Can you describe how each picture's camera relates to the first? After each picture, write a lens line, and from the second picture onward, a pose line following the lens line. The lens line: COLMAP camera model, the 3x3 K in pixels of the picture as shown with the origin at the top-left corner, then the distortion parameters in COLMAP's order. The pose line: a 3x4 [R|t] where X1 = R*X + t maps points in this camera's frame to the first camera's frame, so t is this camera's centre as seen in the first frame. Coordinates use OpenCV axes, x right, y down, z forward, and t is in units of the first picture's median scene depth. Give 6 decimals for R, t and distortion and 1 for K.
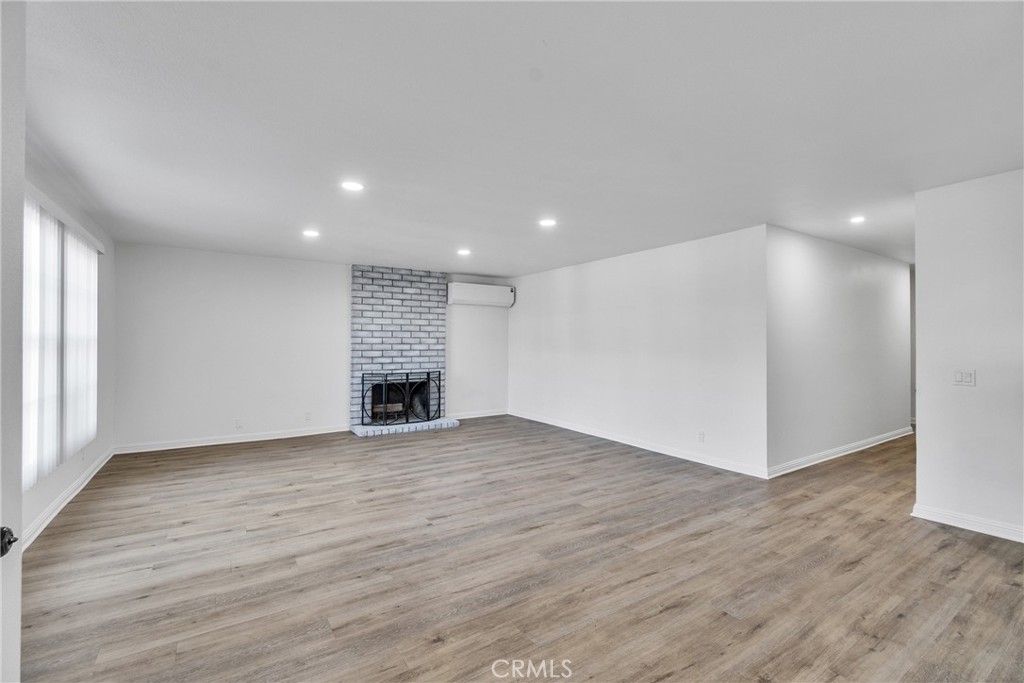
lens RADIAL K [[451.5, 0, 512.8], [0, 451.5, 343.0], [0, 0, 1]] dist [0.001115, 0.000241]
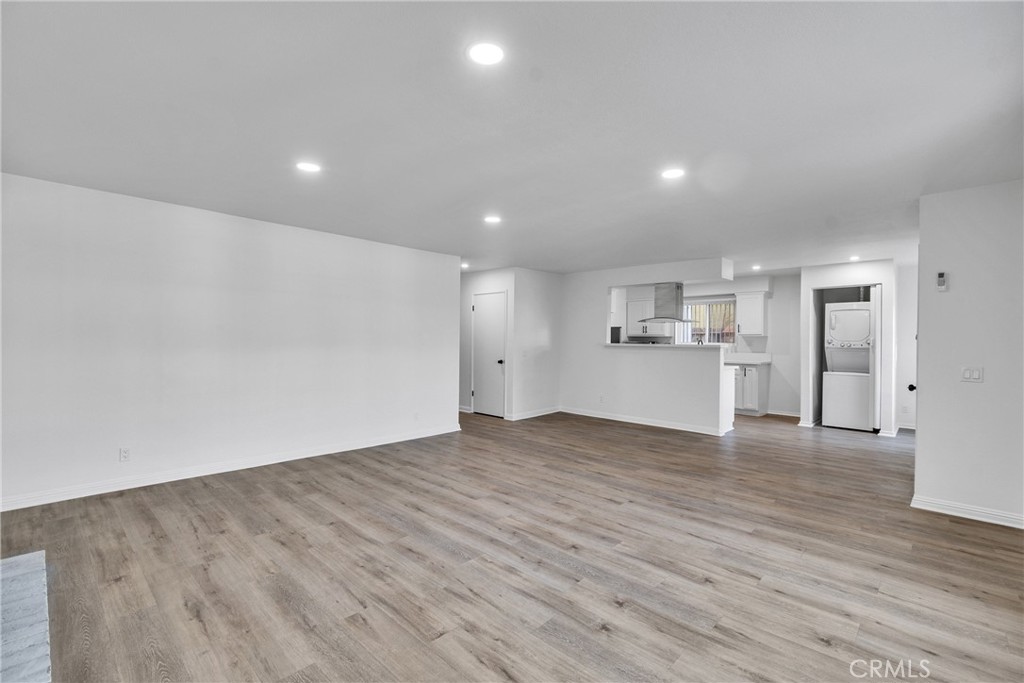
lens RADIAL K [[451.5, 0, 512.8], [0, 451.5, 339.9], [0, 0, 1]] dist [0.001115, 0.000241]
pose [[-0.227592, -0.006857, 0.973733, -1.119599], [-0.008338, 0.999952, 0.005093, -0.005174], [-0.973721, -0.006960, -0.227638, 1.426931]]
